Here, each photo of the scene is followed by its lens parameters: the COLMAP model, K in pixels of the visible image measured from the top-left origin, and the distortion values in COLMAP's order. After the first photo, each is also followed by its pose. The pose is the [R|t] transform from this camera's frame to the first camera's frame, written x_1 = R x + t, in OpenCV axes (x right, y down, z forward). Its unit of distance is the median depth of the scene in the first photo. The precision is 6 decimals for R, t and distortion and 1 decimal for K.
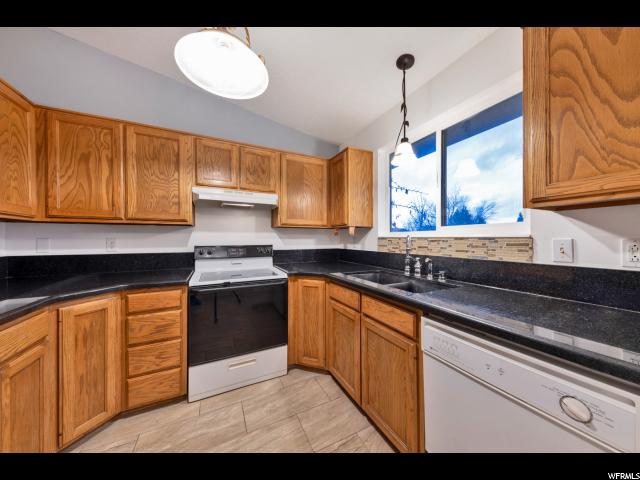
lens RADIAL K [[219.0, 0, 320.0], [0, 219.0, 240.0], [0, 0, 1]] dist [-0.000104, -0.000061]
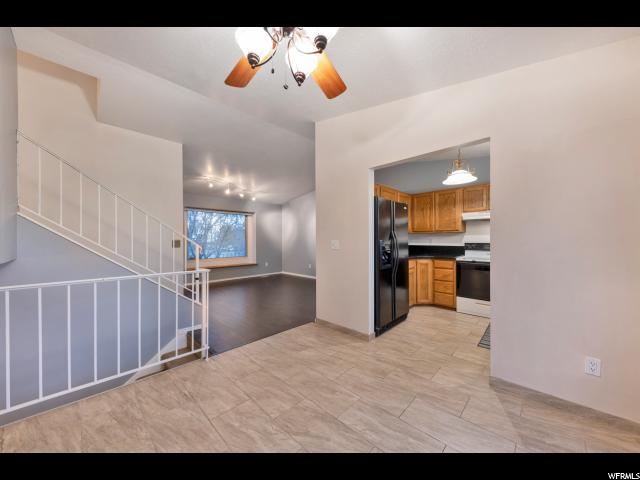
lens RADIAL K [[232.7, 0, 329.6], [0, 232.7, 239.1], [0, 0, 1]] dist [0.000758, 0.000031]
pose [[0.361775, 0.003776, -0.932258, 1.144774], [0.000687, 0.999990, 0.004317, -0.018620], [0.932265, -0.002202, 0.361769, -1.069727]]
